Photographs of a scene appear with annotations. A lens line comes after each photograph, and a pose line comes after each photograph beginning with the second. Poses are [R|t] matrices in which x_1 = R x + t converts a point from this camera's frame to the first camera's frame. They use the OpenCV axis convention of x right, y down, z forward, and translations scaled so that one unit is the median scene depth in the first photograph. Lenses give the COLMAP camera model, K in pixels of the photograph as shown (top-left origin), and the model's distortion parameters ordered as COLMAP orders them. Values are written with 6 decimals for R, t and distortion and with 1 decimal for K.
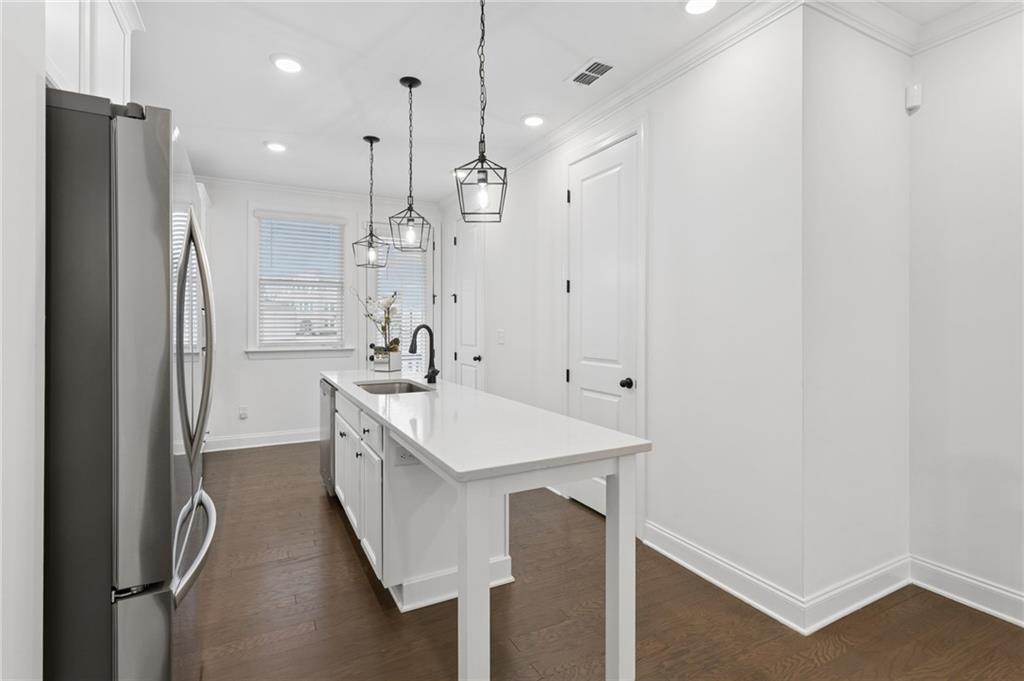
lens RADIAL K [[488.8, 0, 511.4], [0, 488.8, 323.1], [0, 0, 1]] dist [0.001002, 0.000129]
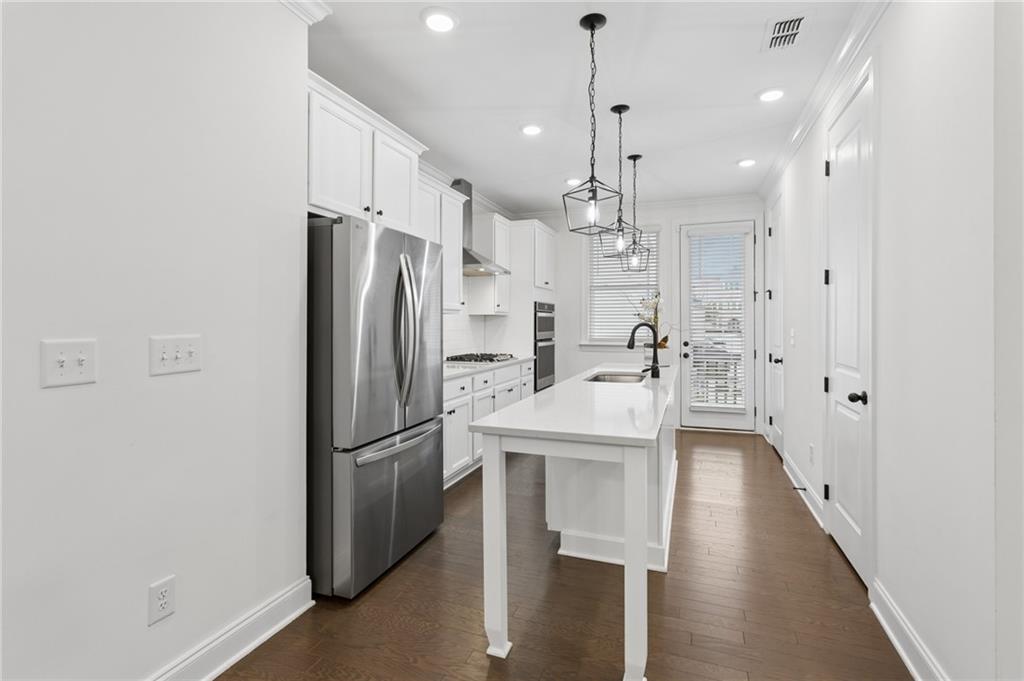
lens RADIAL K [[488.8, 0, 511.4], [0, 488.8, 323.1], [0, 0, 1]] dist [0.001002, 0.000129]
pose [[0.662370, 0.001217, -0.749176, 0.383115], [0.000319, 0.999998, 0.001907, 0.001074], [0.749176, -0.001502, 0.662369, 0.050314]]
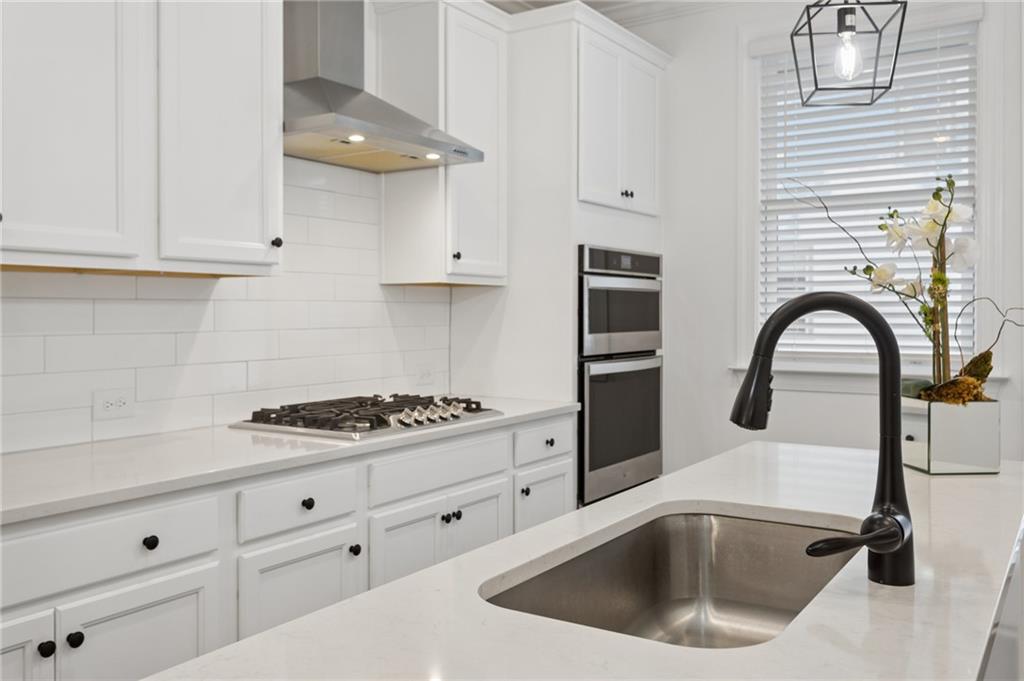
lens RADIAL K [[881.0, 0, 509.9], [0, 881.0, 318.4], [0, 0, 1]] dist [0.013189, 0.003205]
pose [[0.482945, 0.006142, -0.875629, 0.071171], [0.001223, 0.999970, 0.007688, 0.008845], [0.875650, -0.004784, 0.482923, 0.613209]]
